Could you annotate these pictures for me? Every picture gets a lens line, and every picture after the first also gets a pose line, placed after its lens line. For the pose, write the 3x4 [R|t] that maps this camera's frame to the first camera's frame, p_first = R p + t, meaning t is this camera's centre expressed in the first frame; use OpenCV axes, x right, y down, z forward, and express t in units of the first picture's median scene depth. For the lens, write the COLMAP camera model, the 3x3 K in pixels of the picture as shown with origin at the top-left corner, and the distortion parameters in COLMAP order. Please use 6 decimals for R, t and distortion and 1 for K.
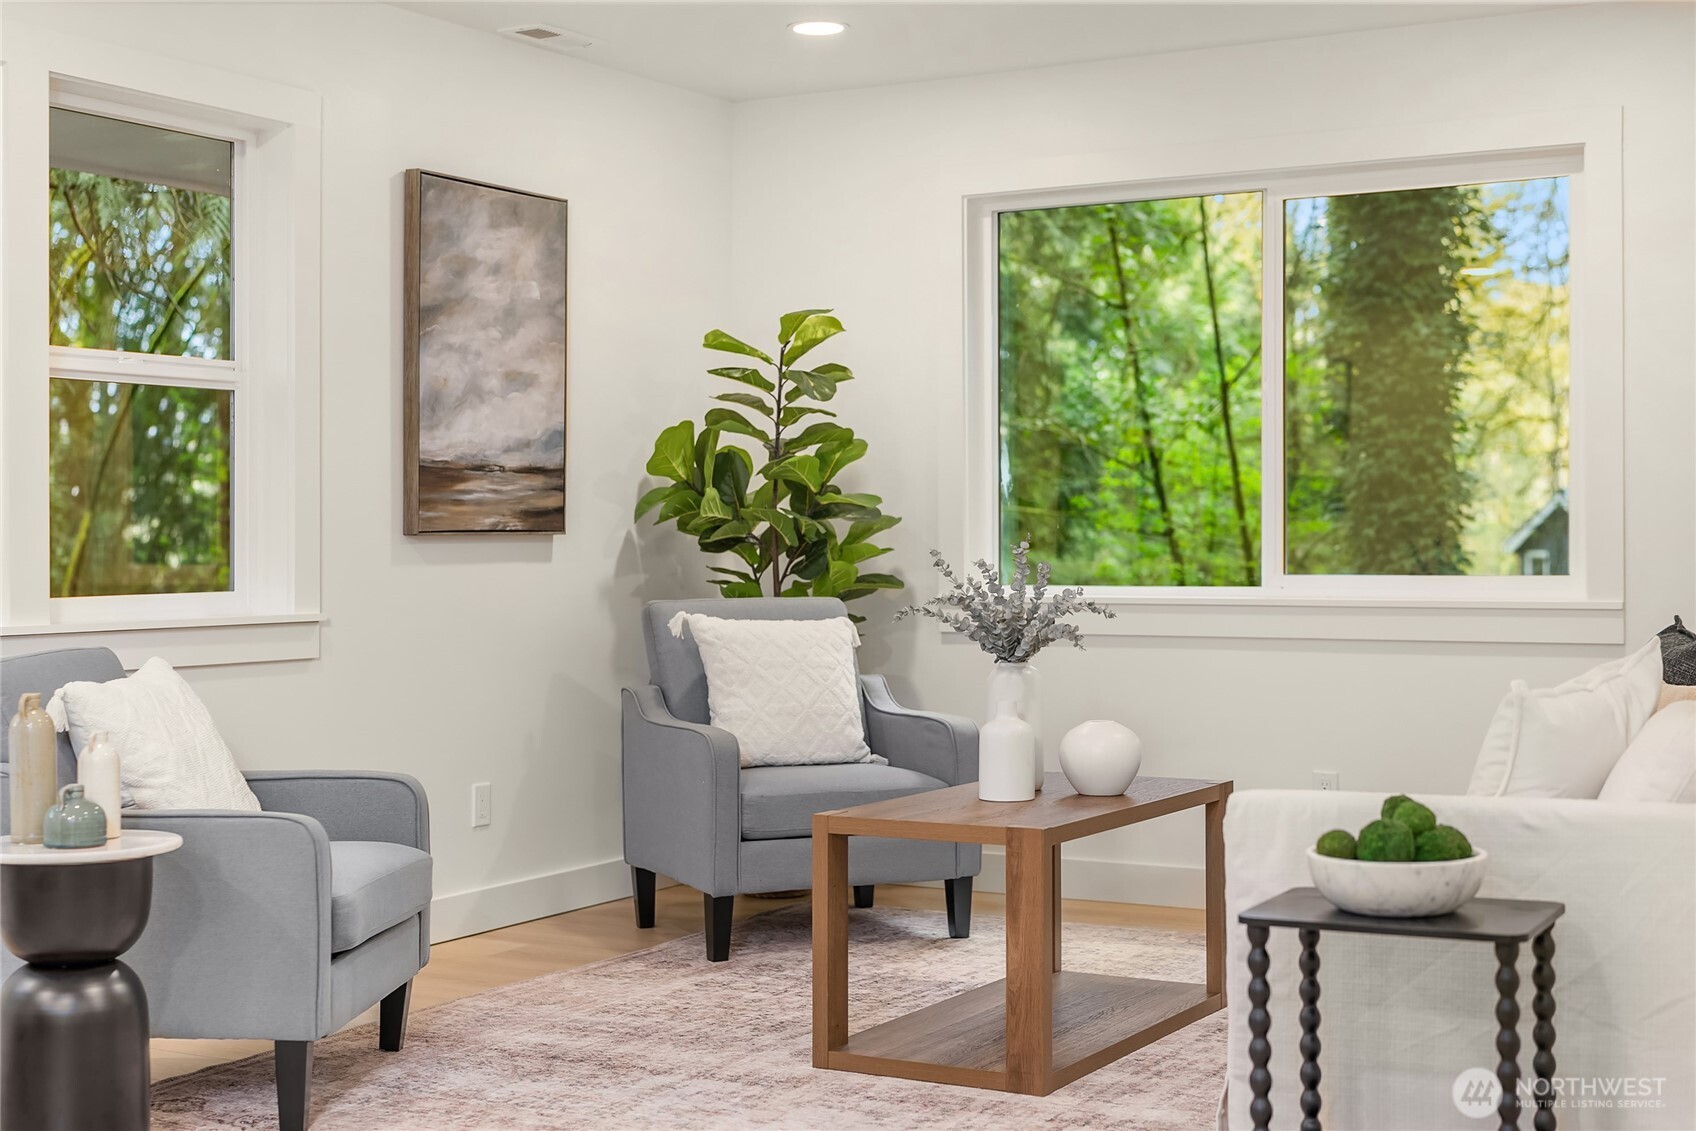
lens RADIAL K [[2255.5, 0, 758.5], [0, 2255.5, 619.9], [0, 0, 1]] dist [-0.002504, 0.000000]
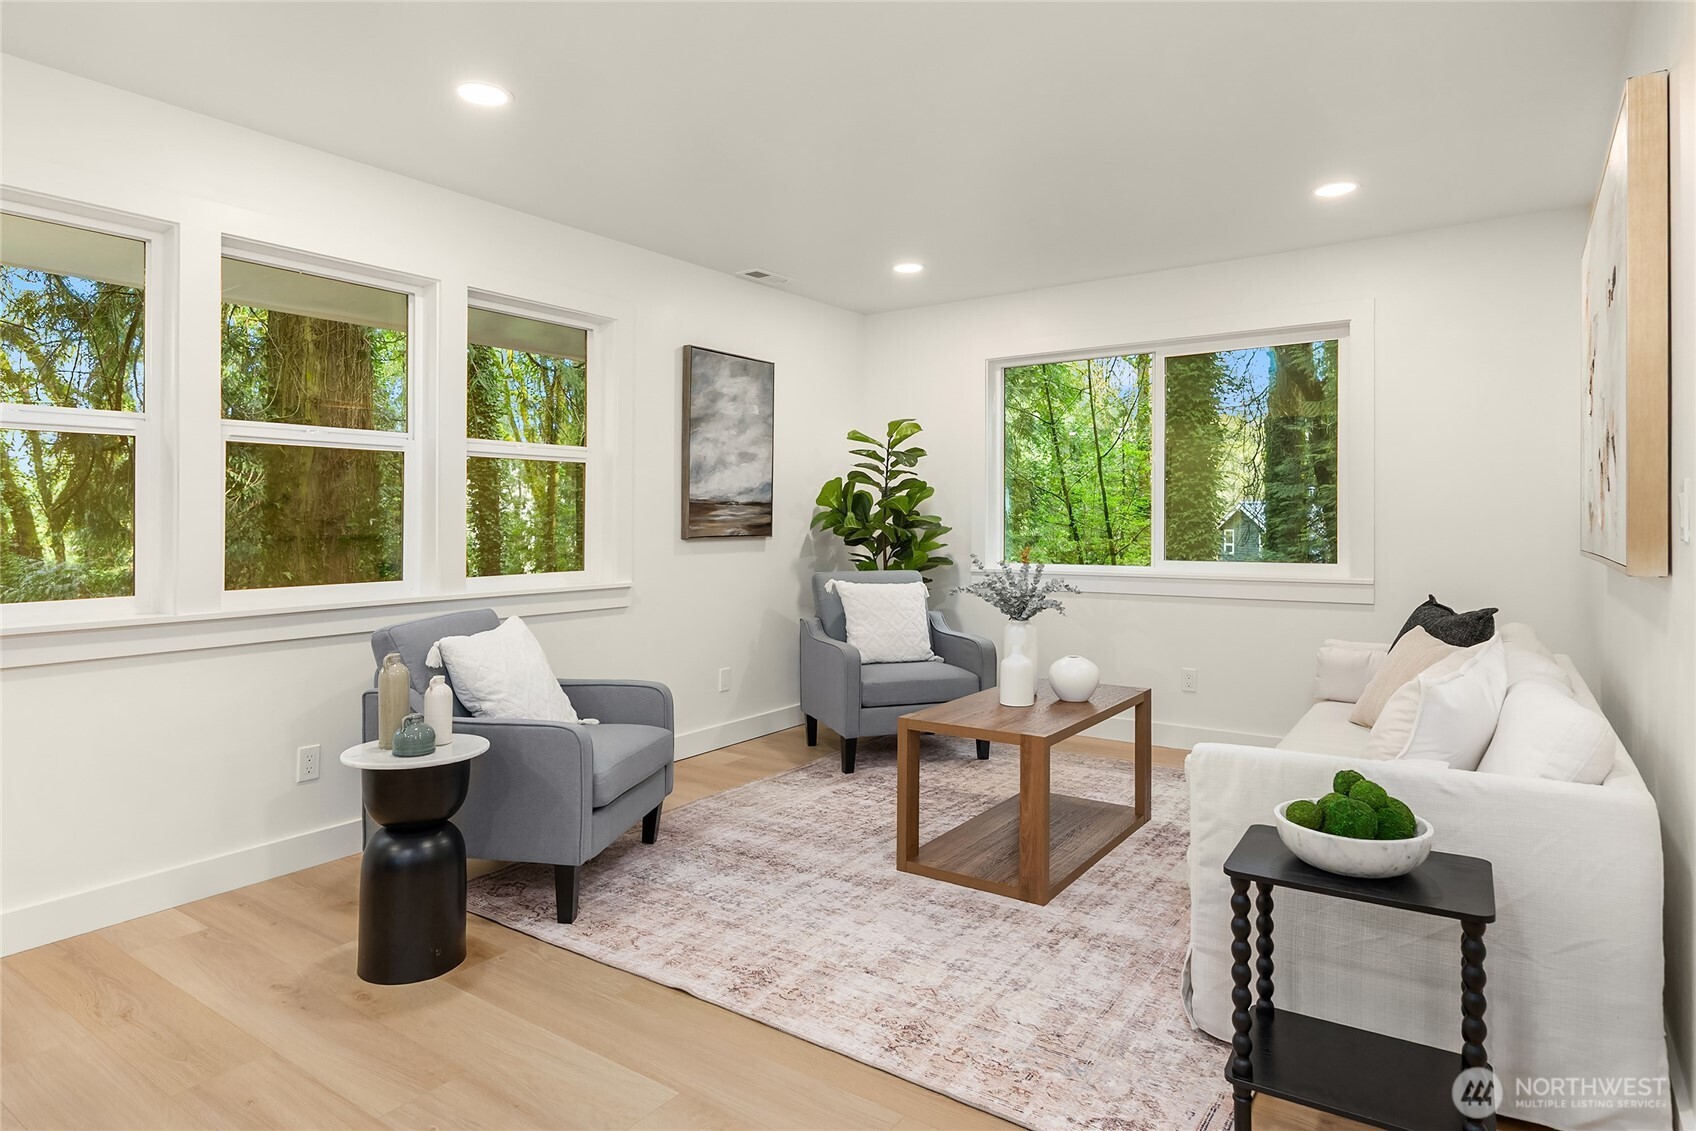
lens RADIAL K [[941.2, 0, 783.1], [0, 941.2, 522.8], [0, 0, 1]] dist [0.003286, -0.002766]
pose [[0.993524, -0.001183, -0.113614, 0.015055], [-0.003263, 0.999236, -0.038938, -0.020408], [0.113574, 0.039056, 0.992762, 0.225025]]
